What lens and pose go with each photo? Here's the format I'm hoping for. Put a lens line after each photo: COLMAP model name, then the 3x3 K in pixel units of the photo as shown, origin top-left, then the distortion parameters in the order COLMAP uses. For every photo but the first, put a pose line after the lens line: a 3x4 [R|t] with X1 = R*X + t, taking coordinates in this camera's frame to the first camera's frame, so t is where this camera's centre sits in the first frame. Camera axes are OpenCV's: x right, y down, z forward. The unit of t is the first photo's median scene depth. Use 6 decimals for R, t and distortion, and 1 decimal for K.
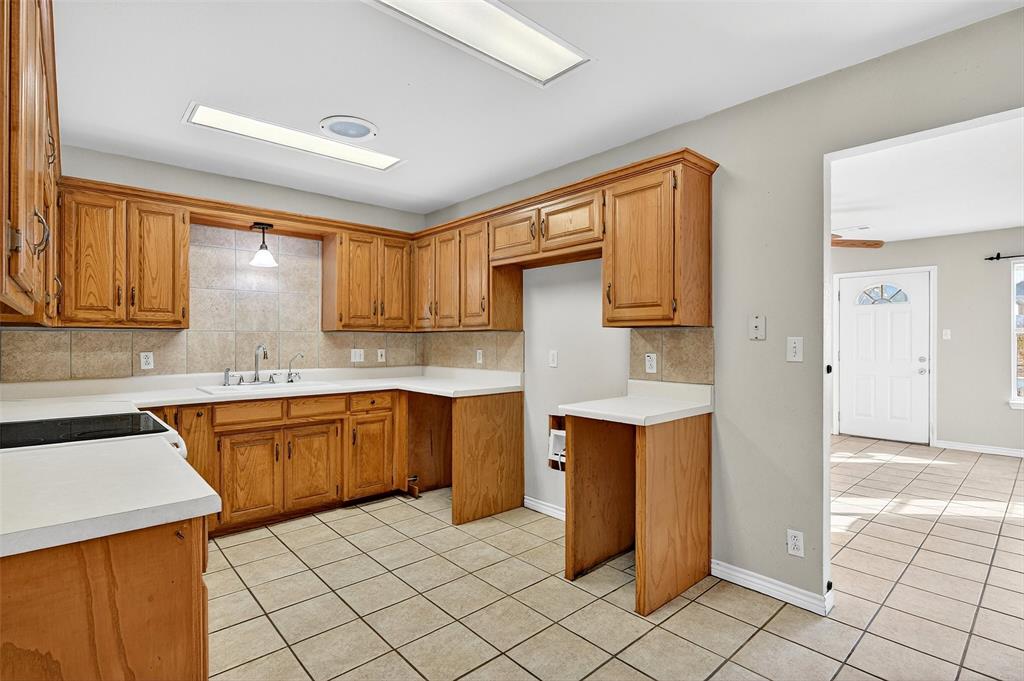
lens RADIAL K [[492.4, 0, 507.8], [0, 492.4, 343.0], [0, 0, 1]] dist [-0.006772, -0.001275]
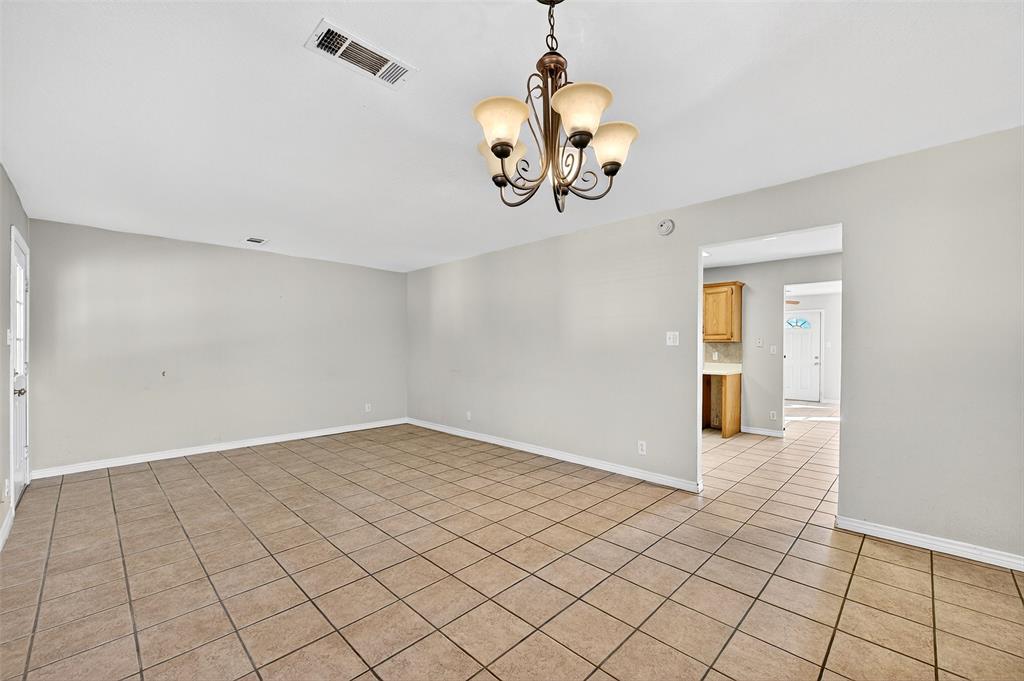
lens RADIAL K [[420.6, 0, 511.8], [0, 420.6, 354.9], [0, 0, 1]] dist [-0.004088, 0.000609]
pose [[0.997685, 0.000573, 0.067999, -0.795258], [-0.001458, 0.999915, 0.012971, 0.006698], [-0.067986, -0.013041, 0.997601, -0.974136]]
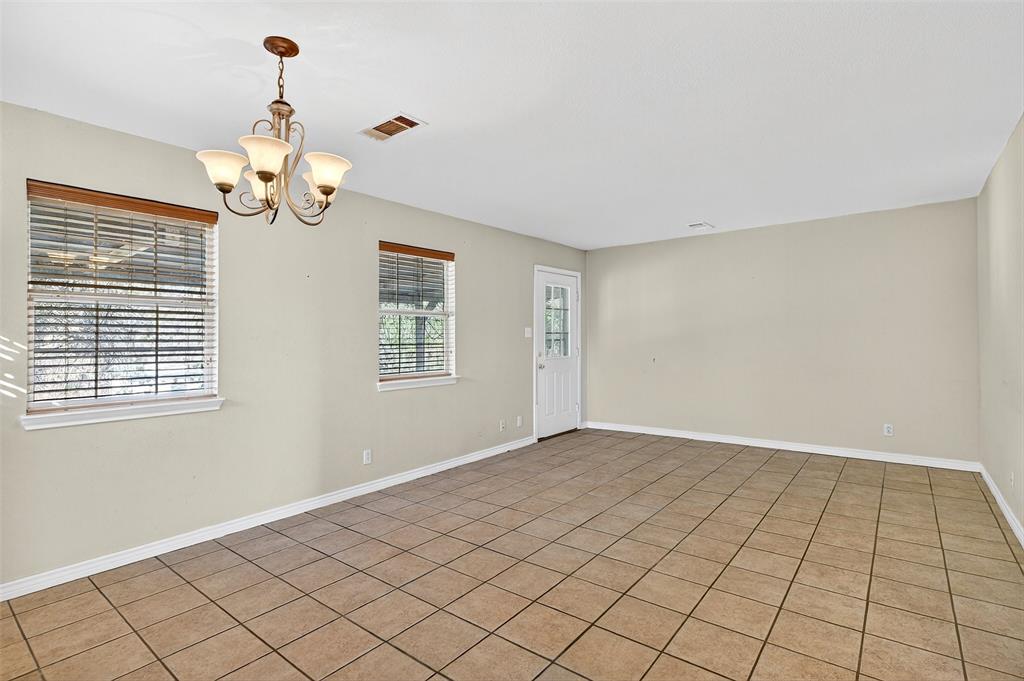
lens RADIAL K [[492.4, 0, 506.6], [0, 492.4, 338.5], [0, 0, 1]] dist [-0.006772, -0.001275]
pose [[0.168427, -0.000736, -0.985714, 5.905617], [0.004348, 0.999991, -0.000003, -0.032489], [0.985705, -0.004286, 0.168429, 4.761231]]
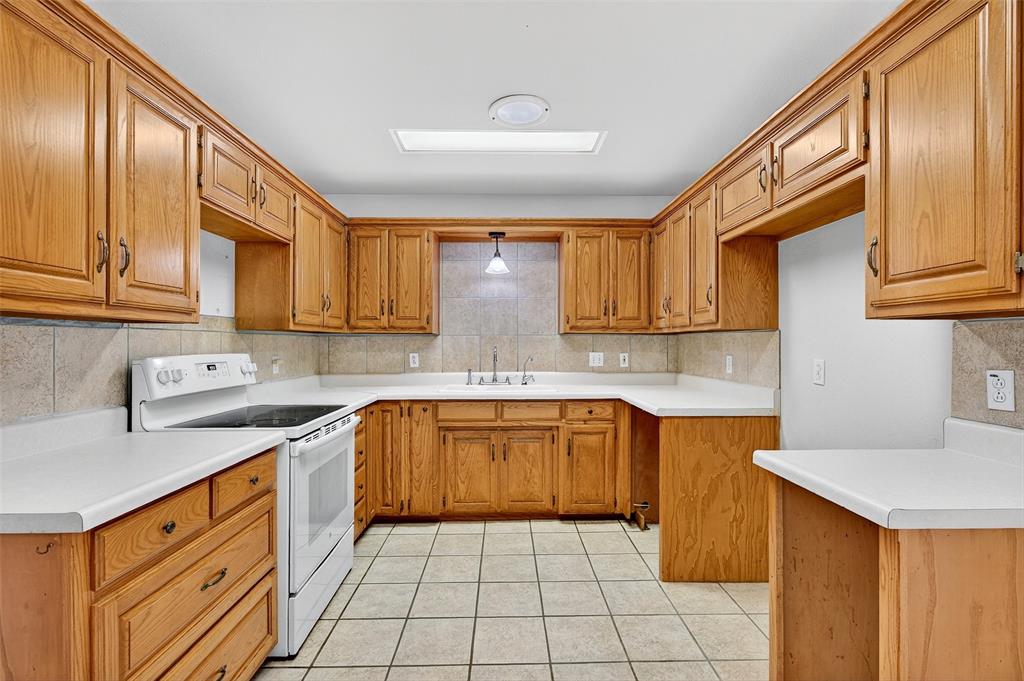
lens RADIAL K [[463.3, 0, 509.5], [0, 463.3, 343.7], [0, 0, 1]] dist [-0.008554, -0.000662]
pose [[0.758107, 0.000198, -0.652130, 0.187709], [-0.002786, 0.999992, -0.002935, -0.002058], [0.652124, 0.004042, 0.758101, 0.287325]]
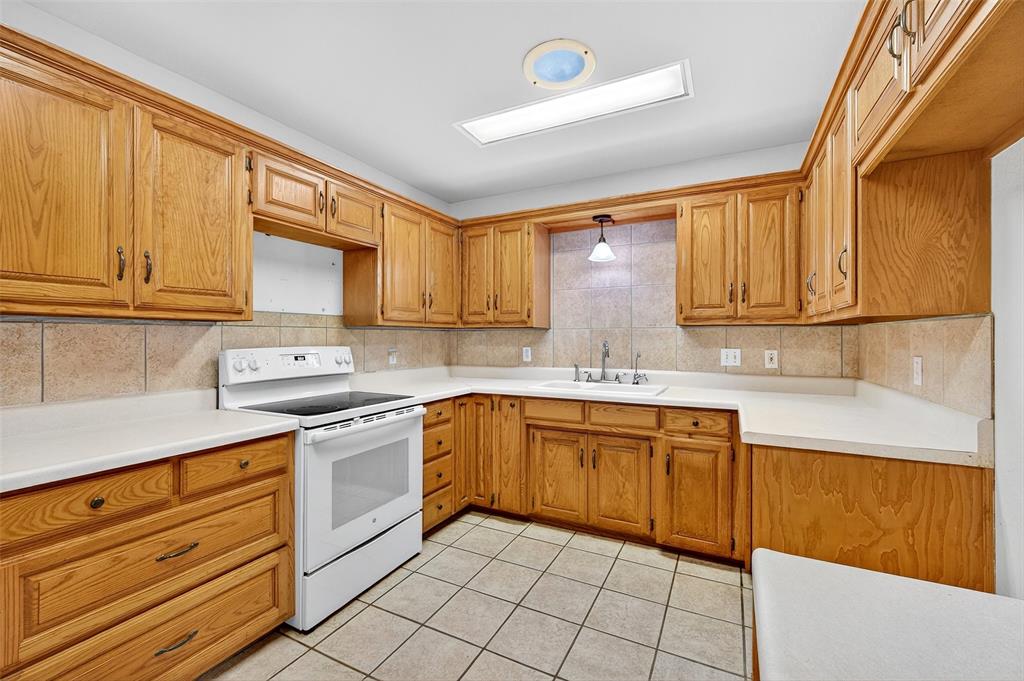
lens RADIAL K [[420.6, 0, 512.7], [0, 420.6, 337.4], [0, 0, 1]] dist [-0.004088, 0.000609]
pose [[0.363415, 0.000890, -0.931627, 0.225315], [-0.004324, 0.999990, -0.000731, -0.004845], [0.931617, 0.004294, 0.363415, 0.587262]]
